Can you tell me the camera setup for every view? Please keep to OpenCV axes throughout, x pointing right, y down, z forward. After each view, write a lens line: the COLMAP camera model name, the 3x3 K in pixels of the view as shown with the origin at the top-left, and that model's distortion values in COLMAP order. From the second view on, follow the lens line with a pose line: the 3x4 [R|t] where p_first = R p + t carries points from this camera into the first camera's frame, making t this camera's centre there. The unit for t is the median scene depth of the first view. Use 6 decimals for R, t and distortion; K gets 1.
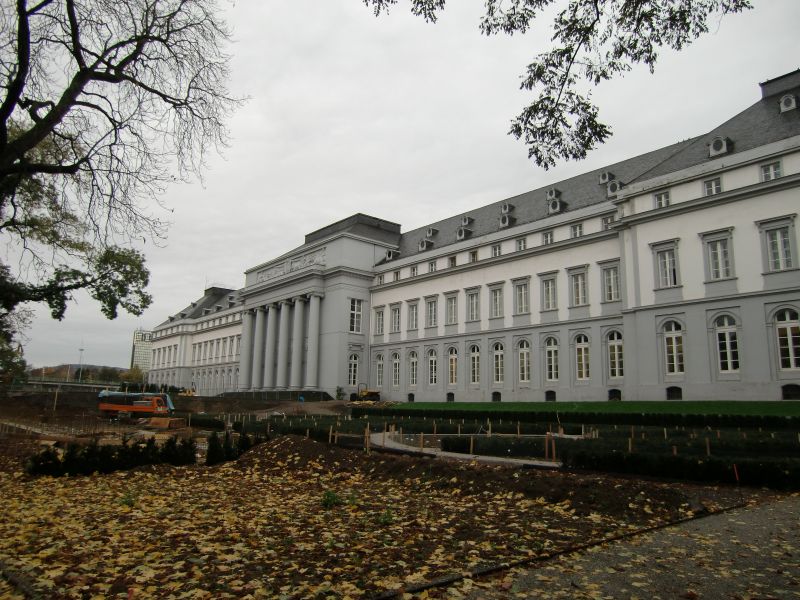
lens RADIAL K [[600.3, 0, 399.9], [0, 600.3, 275.0], [0, 0, 1]] dist [-0.075279, -0.002922]
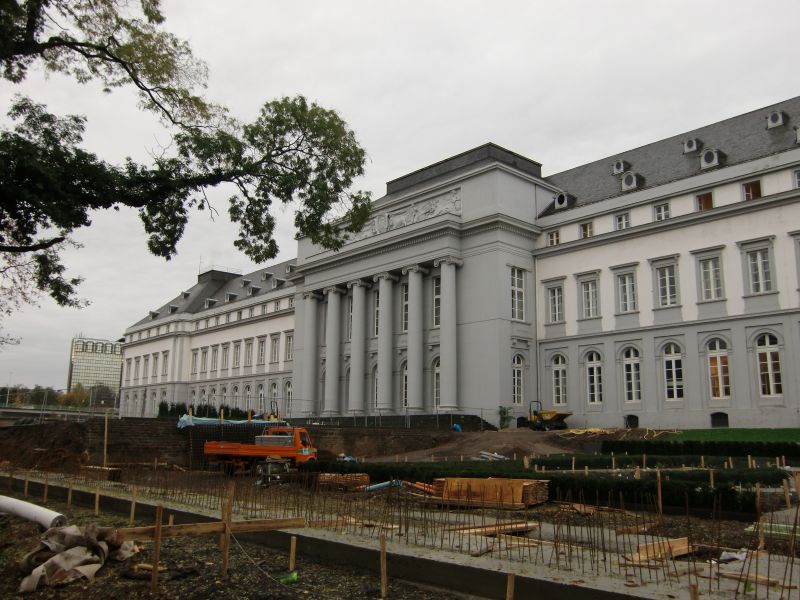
lens RADIAL K [[688.6, 0, 400.0], [0, 688.6, 300.0], [0, 0, 1]] dist [-0.064934, 0.002557]
pose [[0.997727, 0.007794, 0.066941, -0.159482], [-0.009163, 0.999755, 0.020170, 0.039904], [-0.066767, -0.020738, 0.997553, 0.188051]]
